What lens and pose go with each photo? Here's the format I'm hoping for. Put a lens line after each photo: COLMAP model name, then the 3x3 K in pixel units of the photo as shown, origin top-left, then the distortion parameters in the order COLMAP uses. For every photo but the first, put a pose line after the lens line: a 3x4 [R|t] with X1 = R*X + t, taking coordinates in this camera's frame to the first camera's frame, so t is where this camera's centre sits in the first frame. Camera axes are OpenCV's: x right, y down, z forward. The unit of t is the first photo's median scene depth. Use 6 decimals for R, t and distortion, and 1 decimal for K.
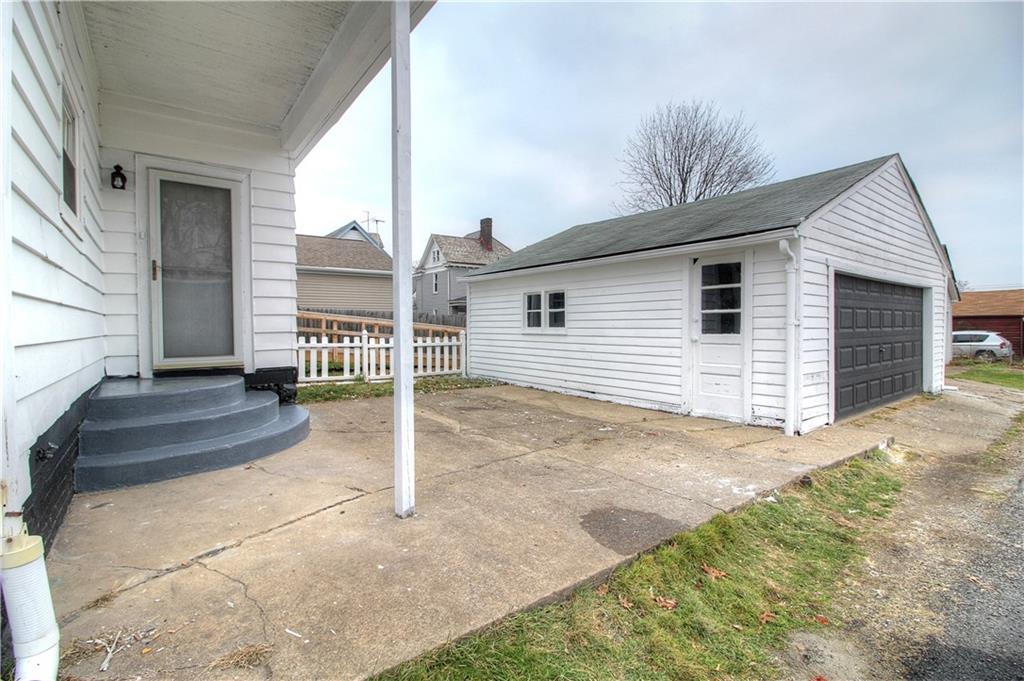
lens RADIAL K [[465.0, 0, 514.7], [0, 465.0, 335.2], [0, 0, 1]] dist [0.015775, -0.011193]
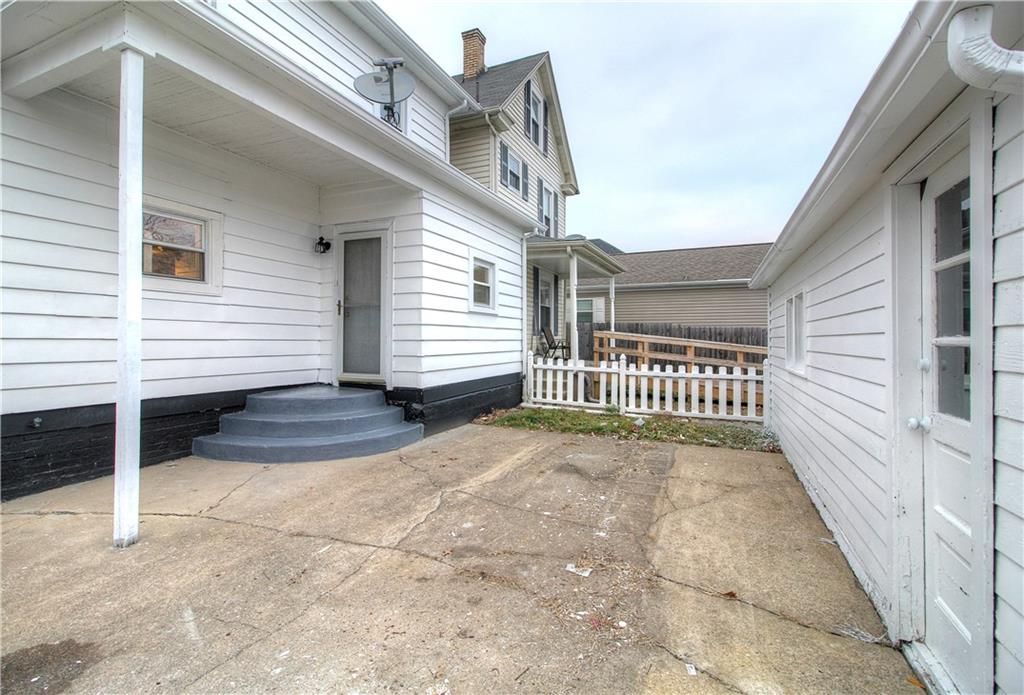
lens RADIAL K [[476.5, 0, 516.4], [0, 476.5, 334.8], [0, 0, 1]] dist [0.022663, -0.010612]
pose [[0.497753, 0.000508, -0.867319, 0.711227], [-0.029569, 0.999428, -0.016384, -0.053290], [0.866815, 0.033801, 0.497483, 0.768509]]
